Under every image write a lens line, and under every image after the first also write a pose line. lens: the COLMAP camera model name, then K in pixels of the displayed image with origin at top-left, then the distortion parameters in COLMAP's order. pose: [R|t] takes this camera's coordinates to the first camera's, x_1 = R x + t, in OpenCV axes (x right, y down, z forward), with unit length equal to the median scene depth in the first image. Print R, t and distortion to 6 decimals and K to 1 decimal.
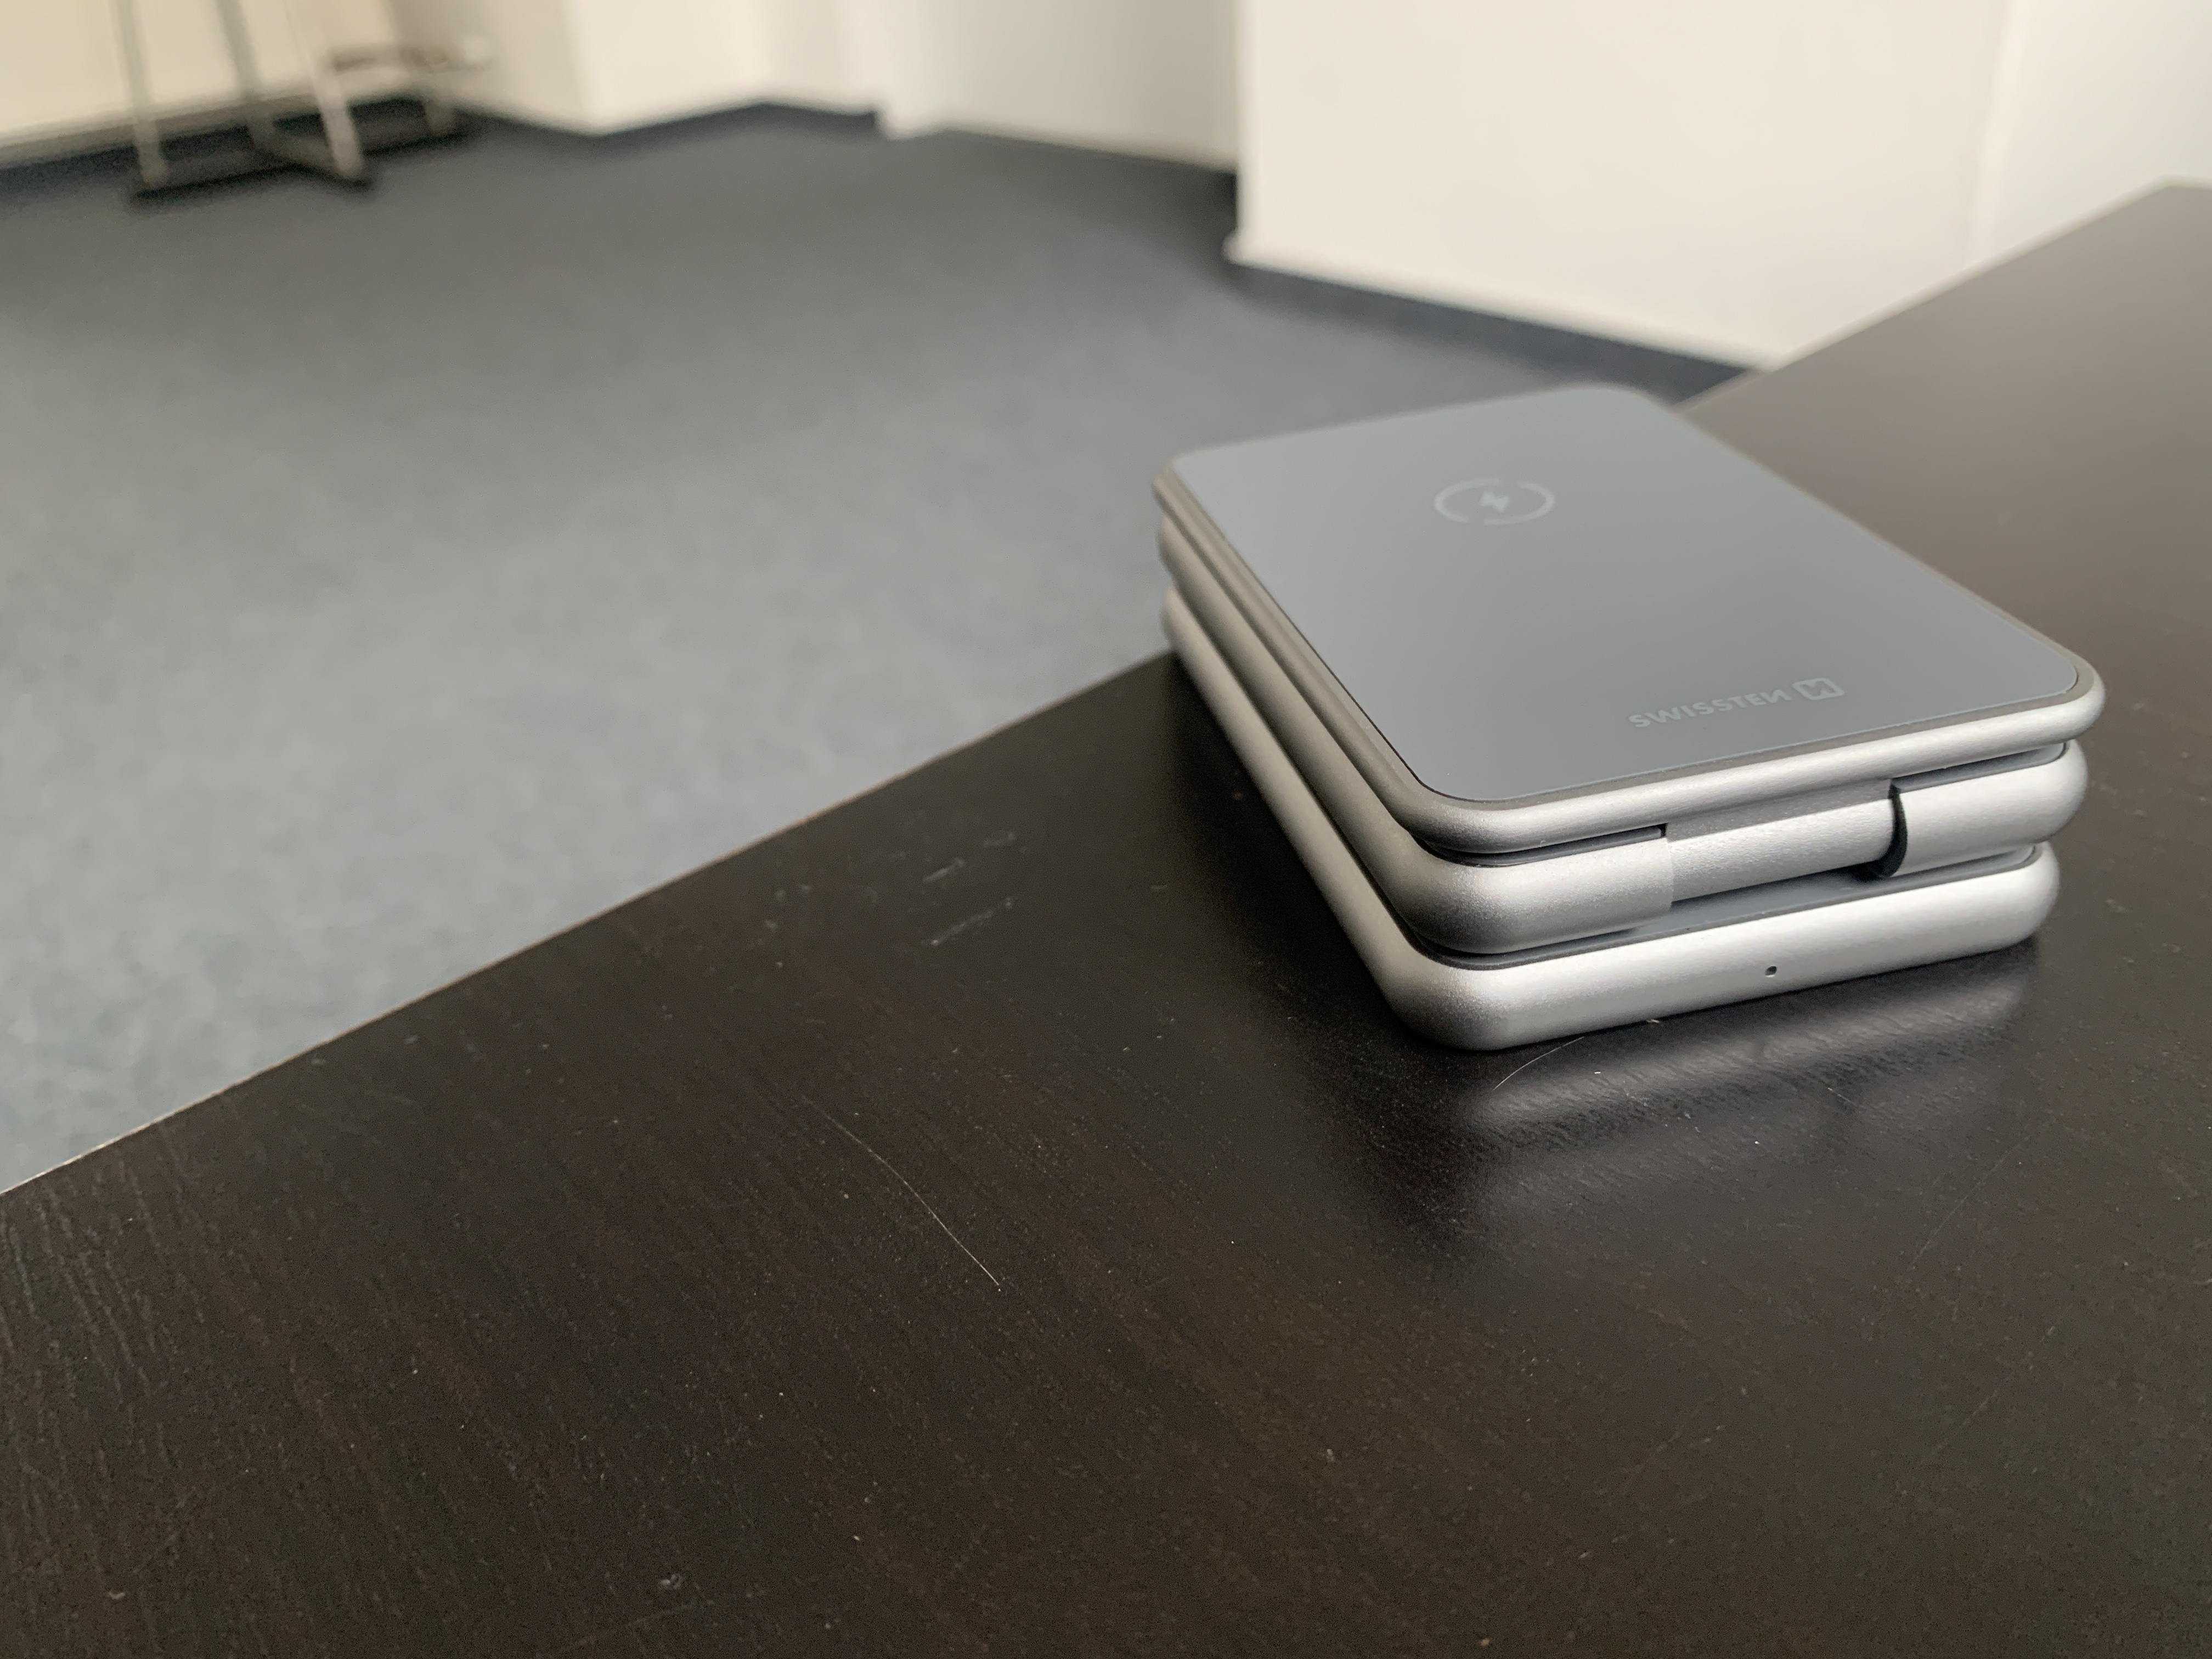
lens RADIAL K [[1763.4, 0, 1086.5], [0, 1763.4, 827.8], [0, 0, 1]] dist [-0.028926, 0.004726]
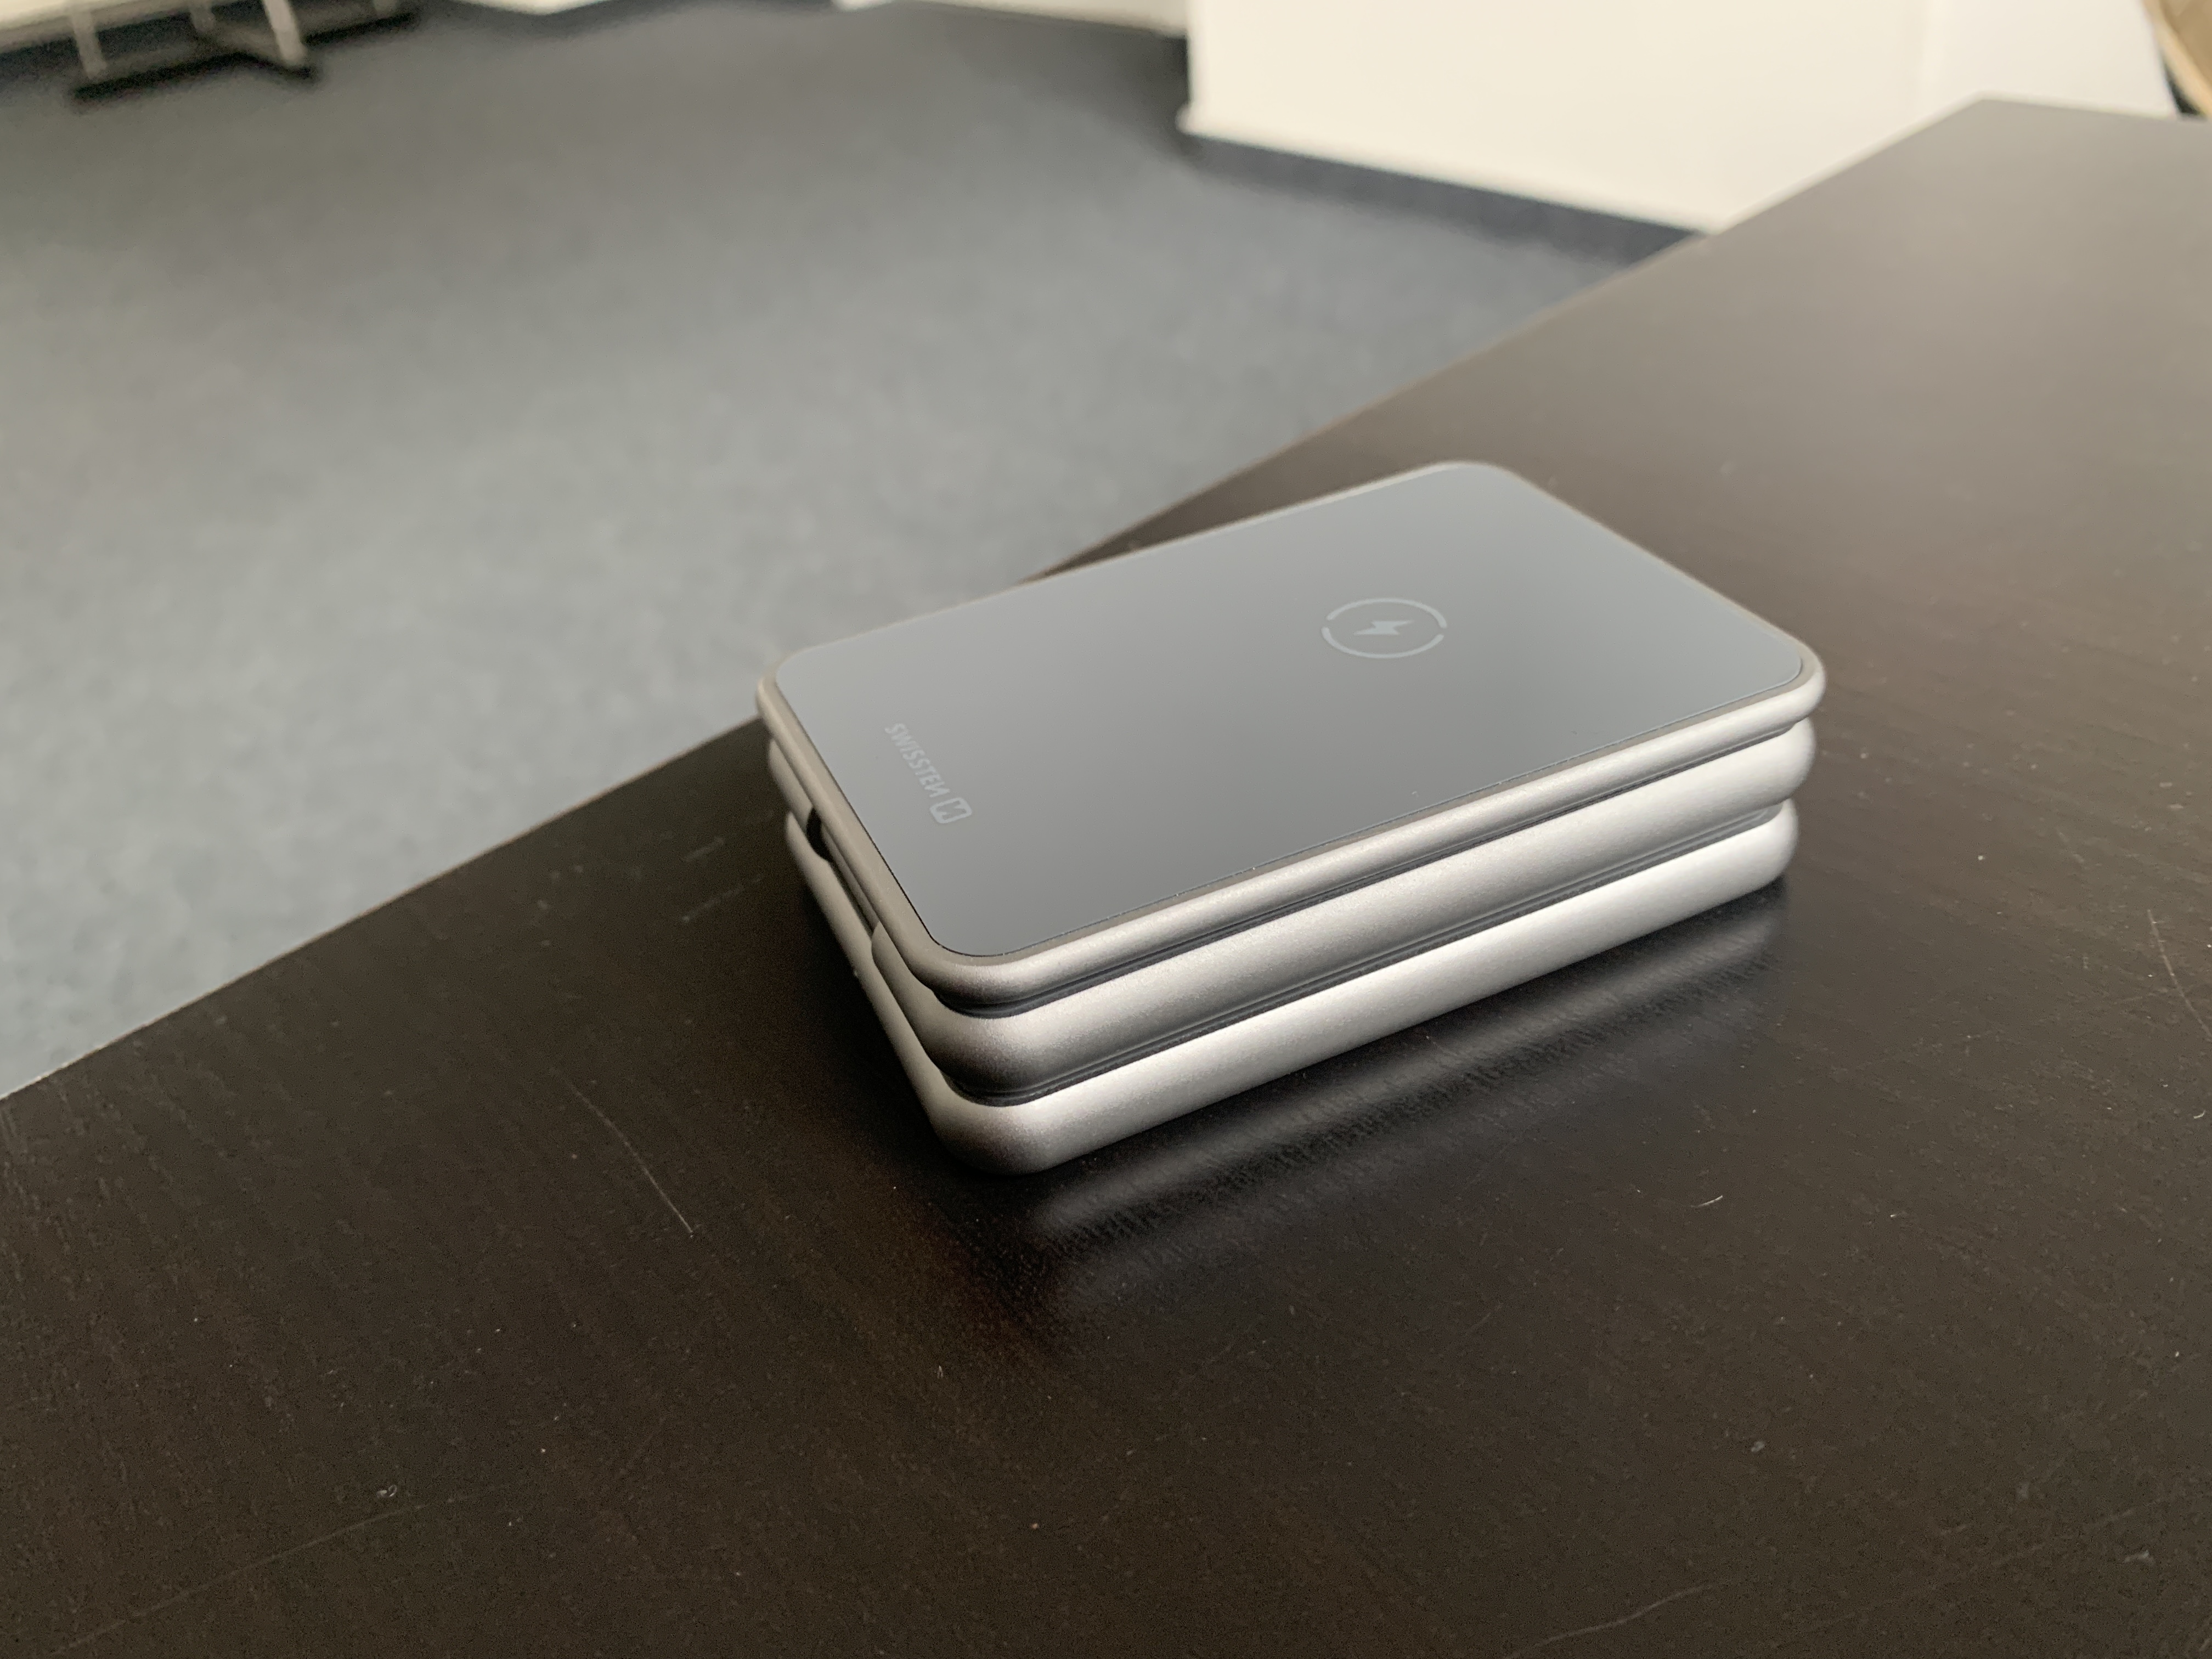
lens RADIAL K [[1763.4, 0, 1096.8], [0, 1763.4, 816.3], [0, 0, 1]] dist [-0.028926, 0.004726]
pose [[0.999529, -0.030538, 0.003149, 0.028093], [0.030251, 0.997196, 0.068445, -0.011055], [-0.005230, -0.068318, 0.997650, -0.018983]]
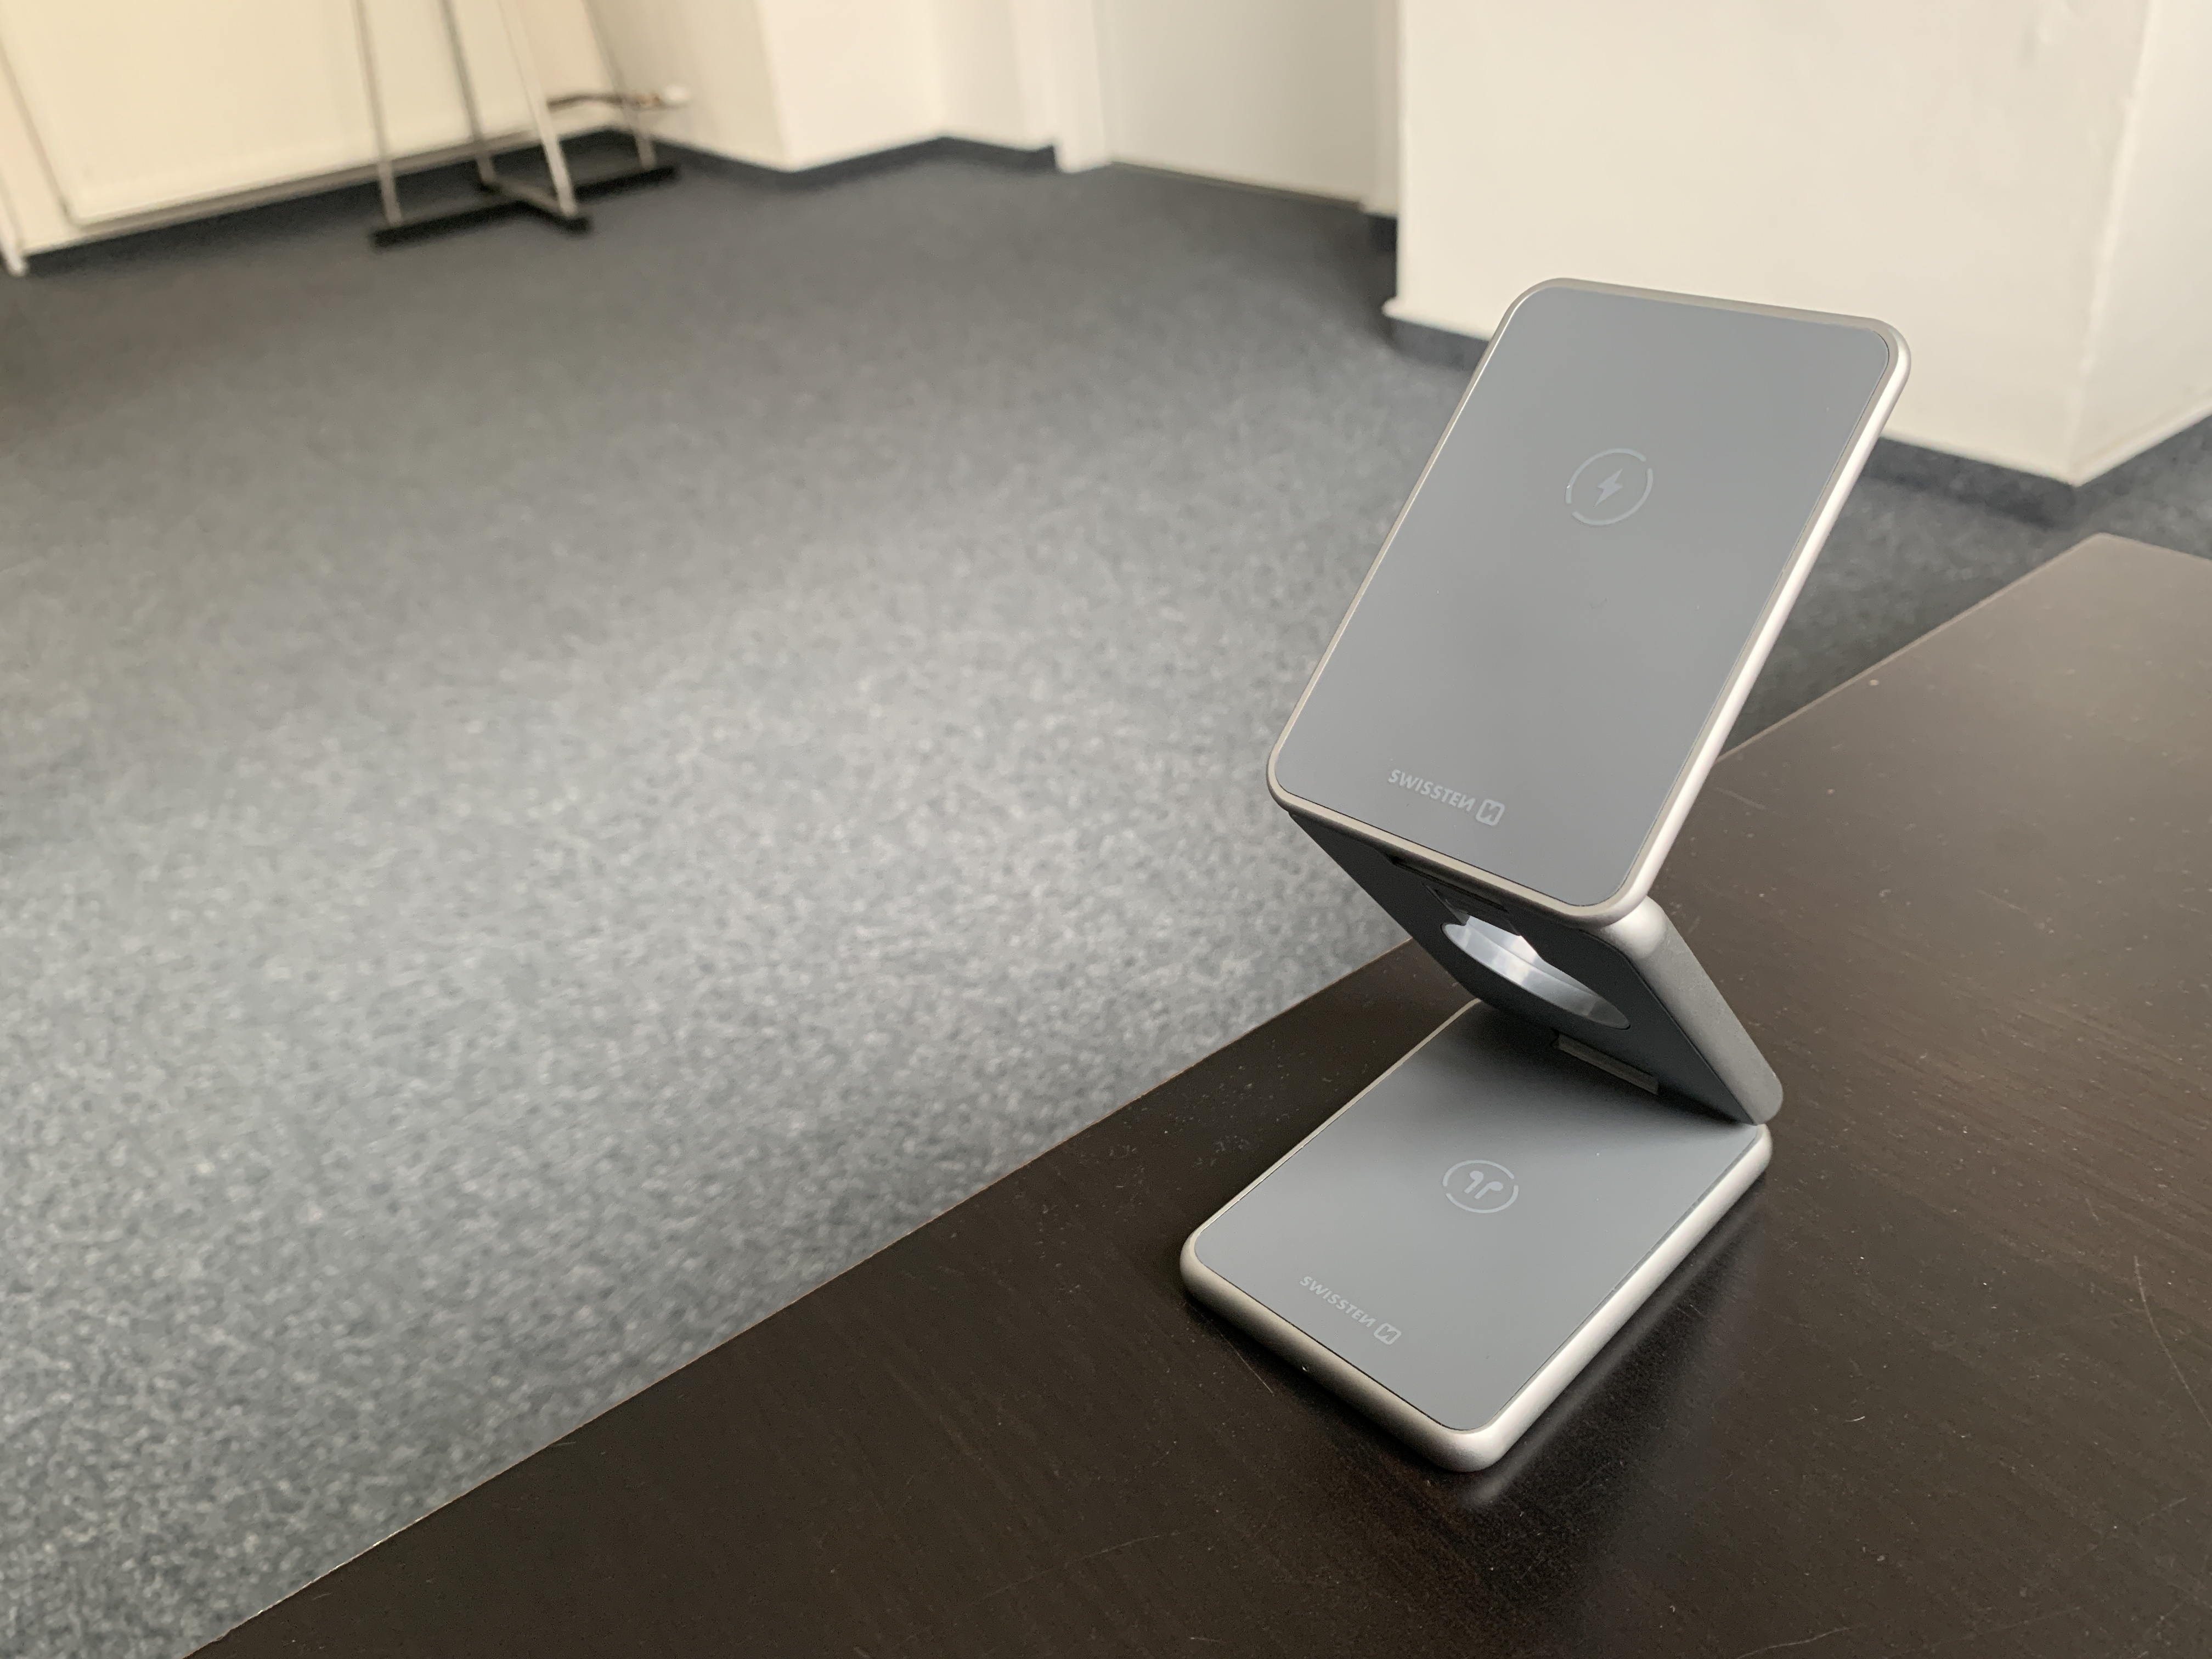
lens RADIAL K [[1763.4, 0, 1092.4], [0, 1763.4, 813.2], [0, 0, 1]] dist [-0.028926, 0.004726]
pose [[0.996896, 0.018285, -0.076583, -0.014949], [-0.016962, 0.999696, 0.017891, -0.058325], [0.076887, -0.016536, 0.996903, -0.137234]]
